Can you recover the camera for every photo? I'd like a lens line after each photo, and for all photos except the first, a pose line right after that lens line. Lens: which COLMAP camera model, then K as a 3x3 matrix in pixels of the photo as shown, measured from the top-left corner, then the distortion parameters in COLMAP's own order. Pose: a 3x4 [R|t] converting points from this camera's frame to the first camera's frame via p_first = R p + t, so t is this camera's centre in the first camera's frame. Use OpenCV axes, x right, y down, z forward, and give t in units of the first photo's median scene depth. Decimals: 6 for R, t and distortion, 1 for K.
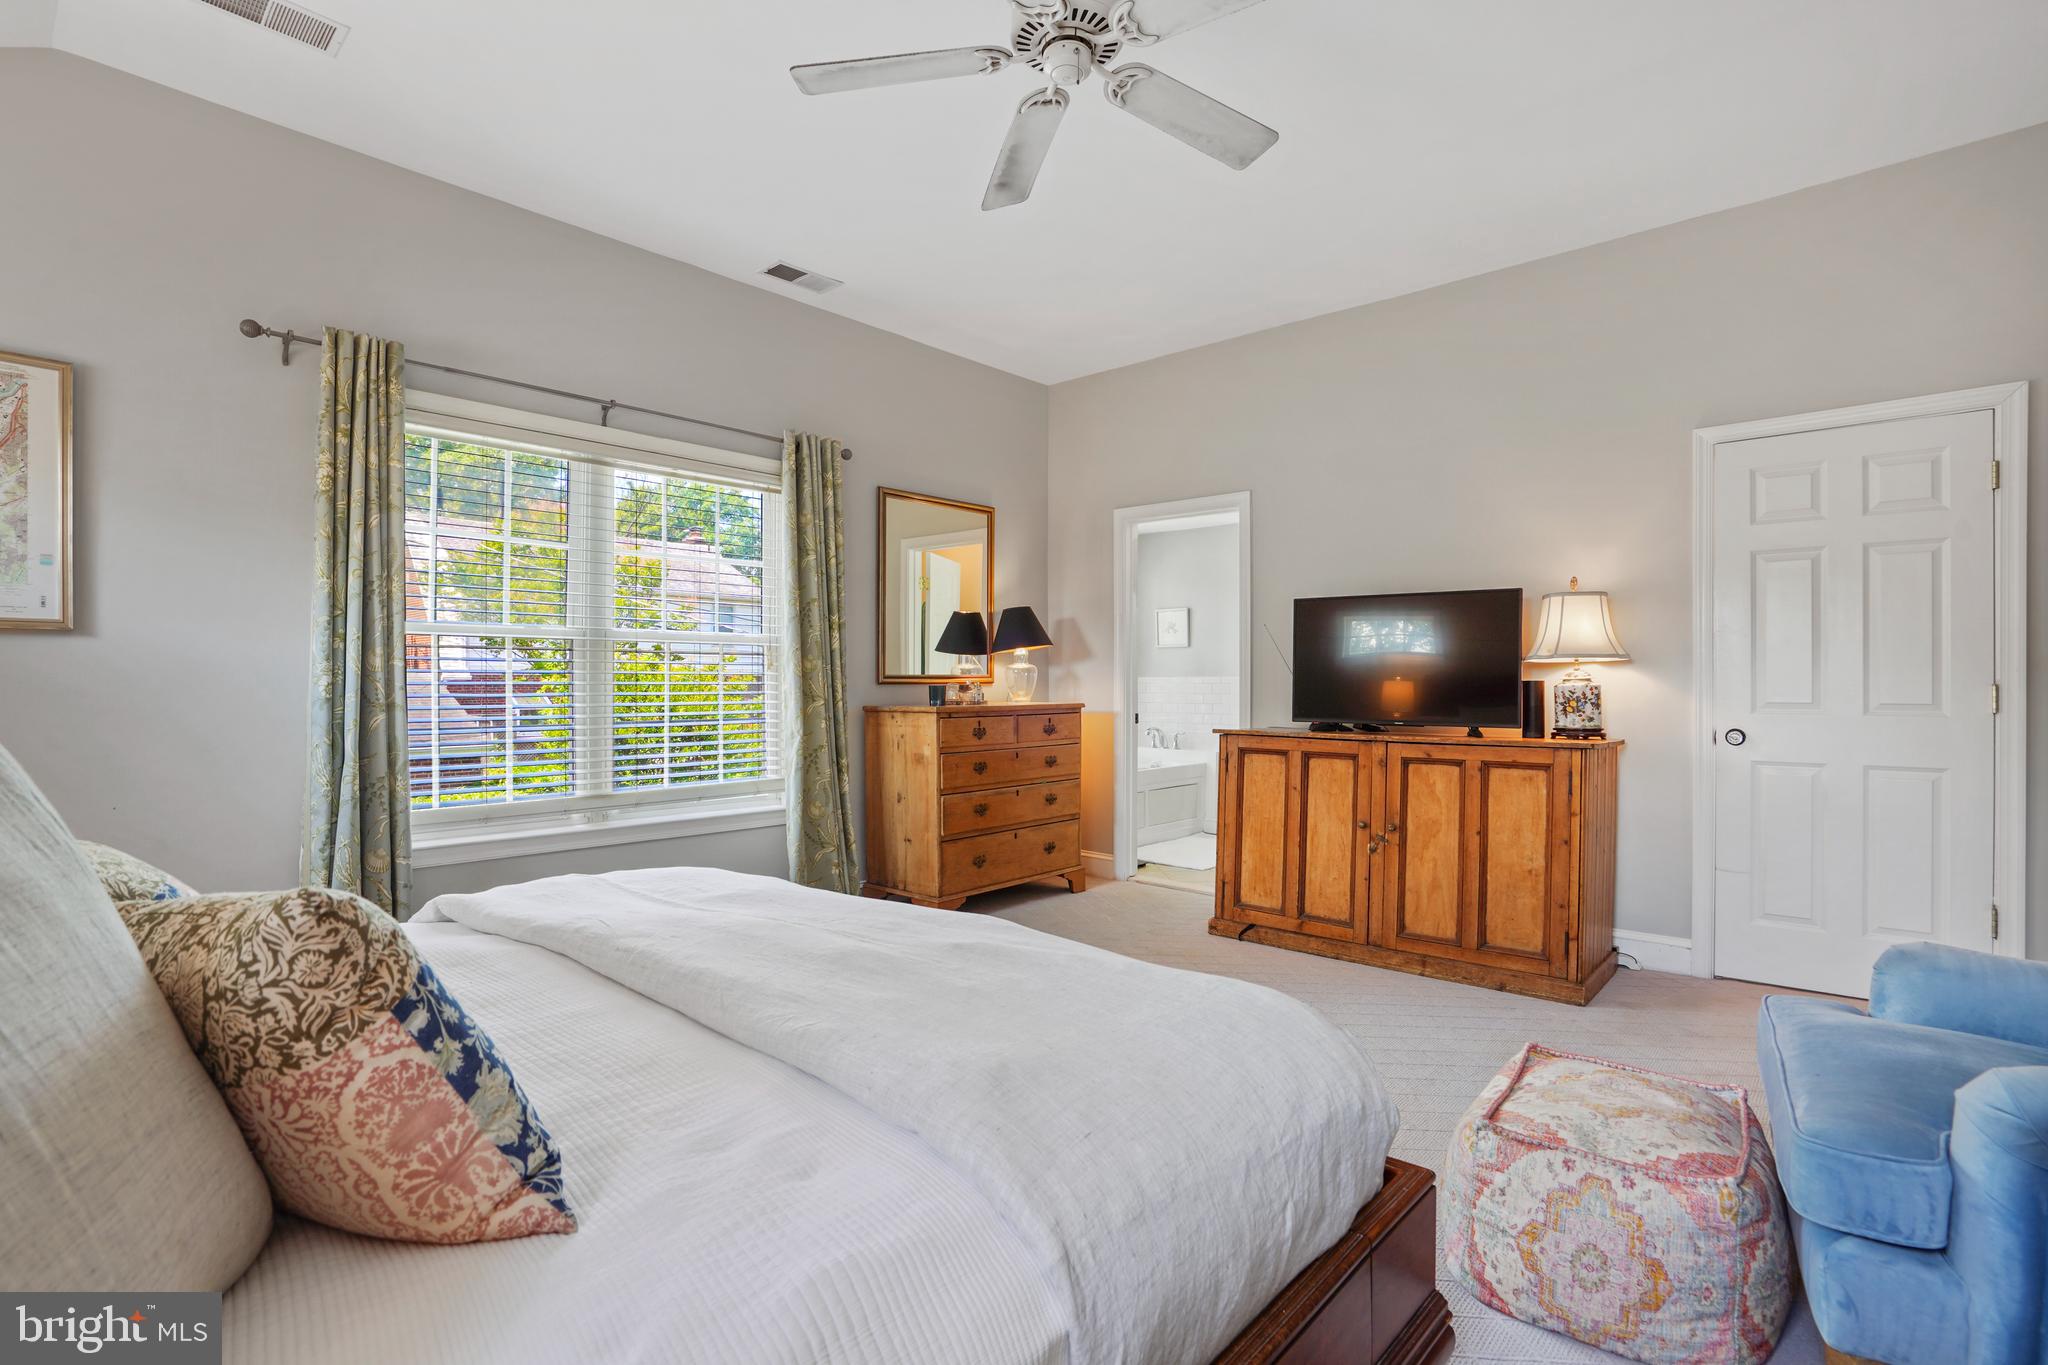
lens RADIAL K [[975.8, 0, 1011.7], [0, 975.8, 670.0], [0, 0, 1]] dist [-0.052837, 0.020113]
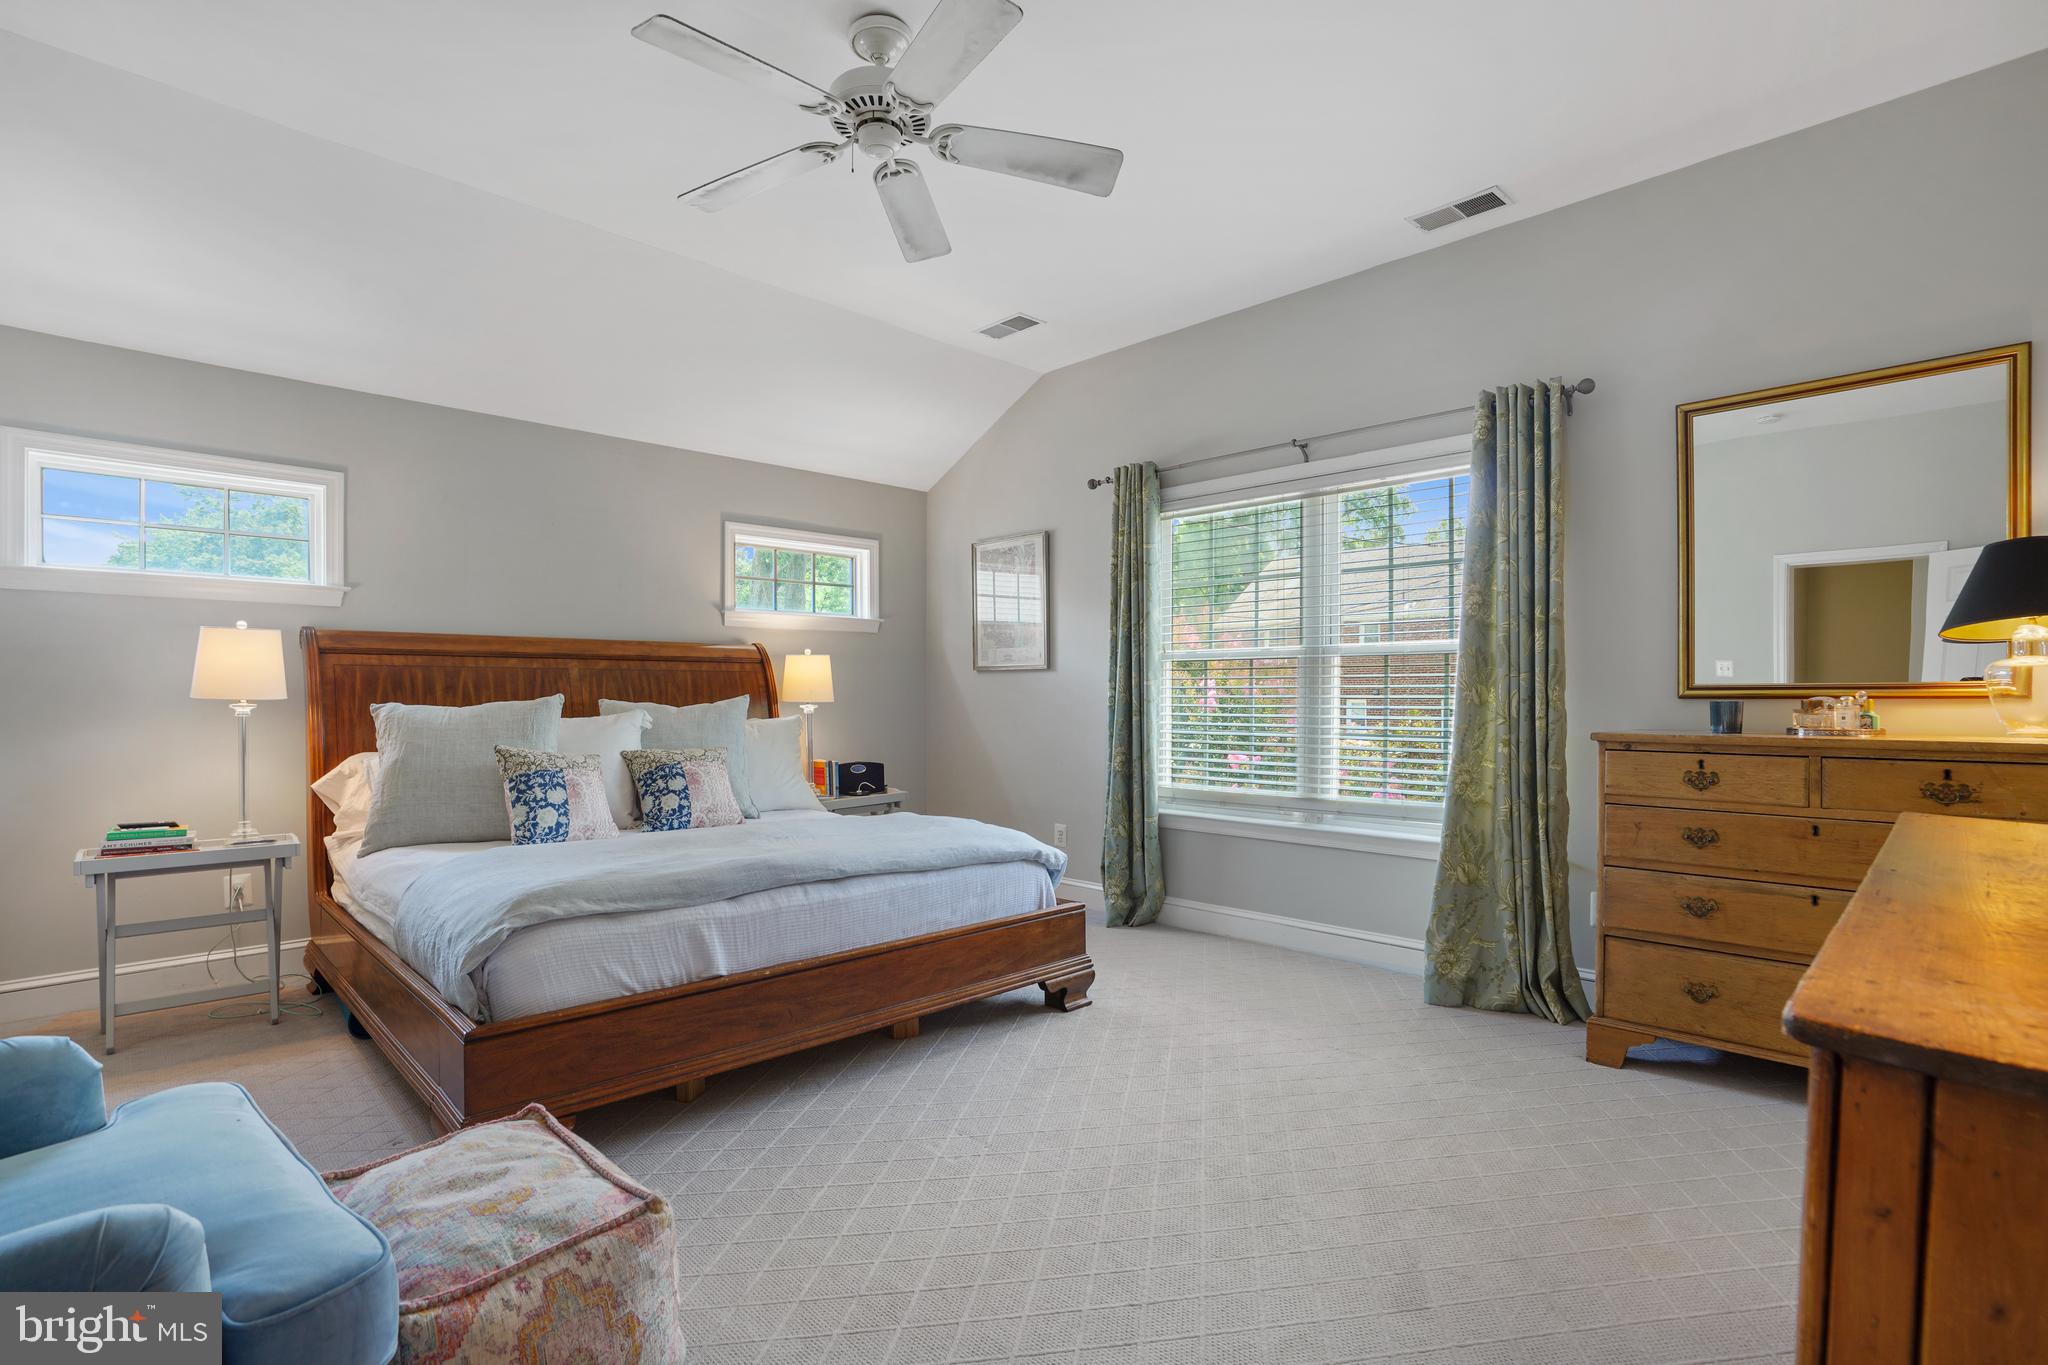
lens RADIAL K [[975.8, 0, 1011.7], [0, 975.8, 670.0], [0, 0, 1]] dist [-0.052837, 0.020113]
pose [[-0.065440, -0.025890, -0.997521, 0.663943], [0.009513, 0.999602, -0.026568, 0.009414], [0.997811, -0.011228, -0.065167, 0.699244]]
